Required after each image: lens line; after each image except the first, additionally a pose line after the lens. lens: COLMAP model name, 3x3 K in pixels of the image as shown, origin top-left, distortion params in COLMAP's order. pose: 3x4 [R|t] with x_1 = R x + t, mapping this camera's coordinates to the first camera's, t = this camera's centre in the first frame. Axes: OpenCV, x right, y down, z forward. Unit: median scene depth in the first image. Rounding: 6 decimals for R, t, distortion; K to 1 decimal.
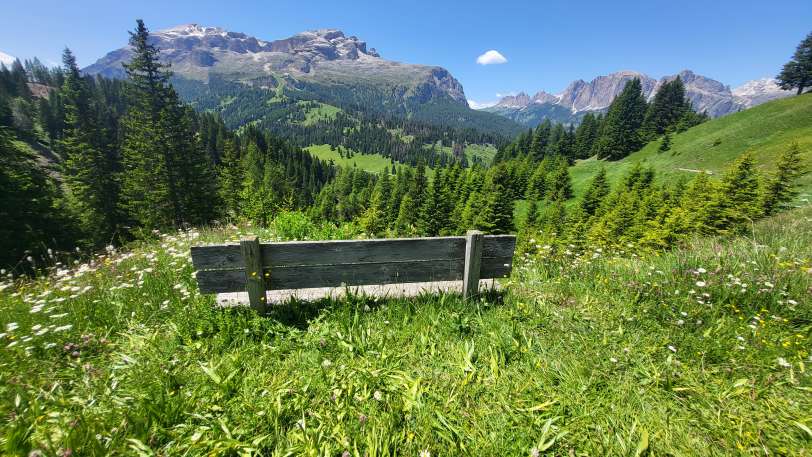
lens RADIAL K [[330.1, 0, 406.2], [0, 330.1, 226.2], [0, 0, 1]] dist [0.001901, 0.000138]
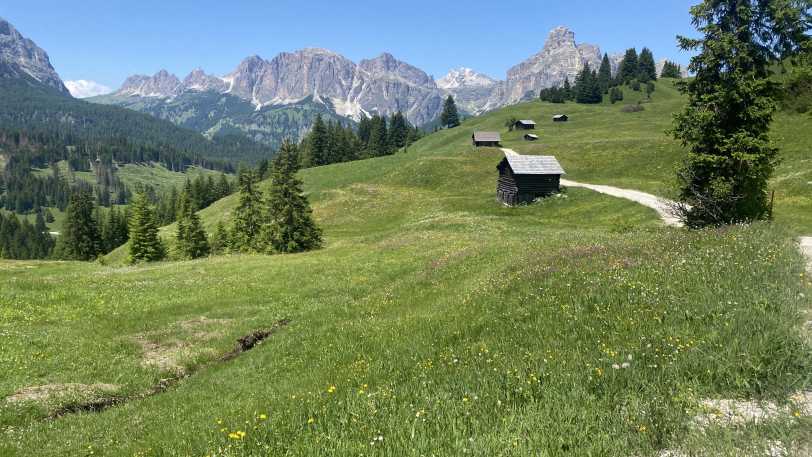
lens RADIAL K [[330.1, 0, 408.1], [0, 330.1, 228.7], [0, 0, 1]] dist [0.001901, 0.000138]
pose [[0.780529, -0.168413, 0.602007, 0.309495], [0.192966, 0.980906, 0.024222, -0.076675], [-0.594592, 0.097261, 0.798123, 0.346157]]
